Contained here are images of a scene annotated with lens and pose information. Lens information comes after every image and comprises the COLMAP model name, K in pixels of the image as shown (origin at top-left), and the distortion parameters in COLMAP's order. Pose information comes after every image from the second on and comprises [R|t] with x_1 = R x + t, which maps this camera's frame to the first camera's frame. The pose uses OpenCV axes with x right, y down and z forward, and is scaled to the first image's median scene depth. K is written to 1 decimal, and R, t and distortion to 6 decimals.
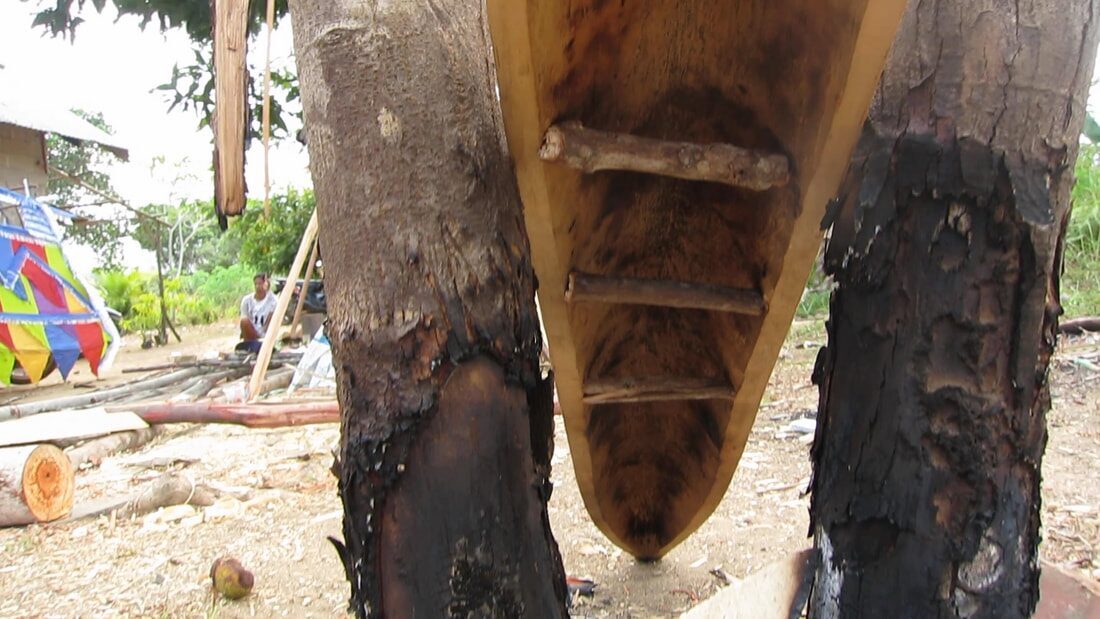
lens RADIAL K [[763.7, 0, 558.7], [0, 763.7, 310.1], [0, 0, 1]] dist [-0.061000, 0.013932]
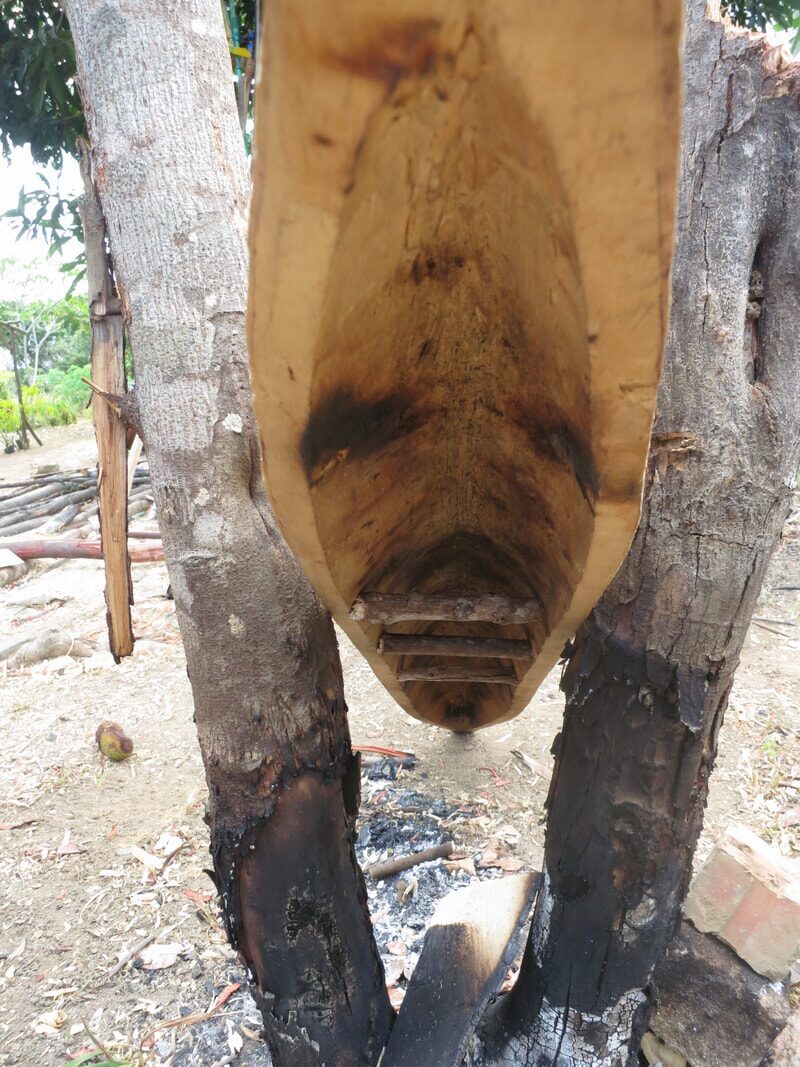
lens RADIAL K [[742.4, 0, 408.4], [0, 742.4, 535.7], [0, 0, 1]] dist [-0.053766, 0.009609]
pose [[0.999797, 0.020070, 0.002026, 0.077437], [-0.020090, 0.981671, 0.189524, -0.625577], [0.001814, -0.189526, 0.981874, -0.273353]]
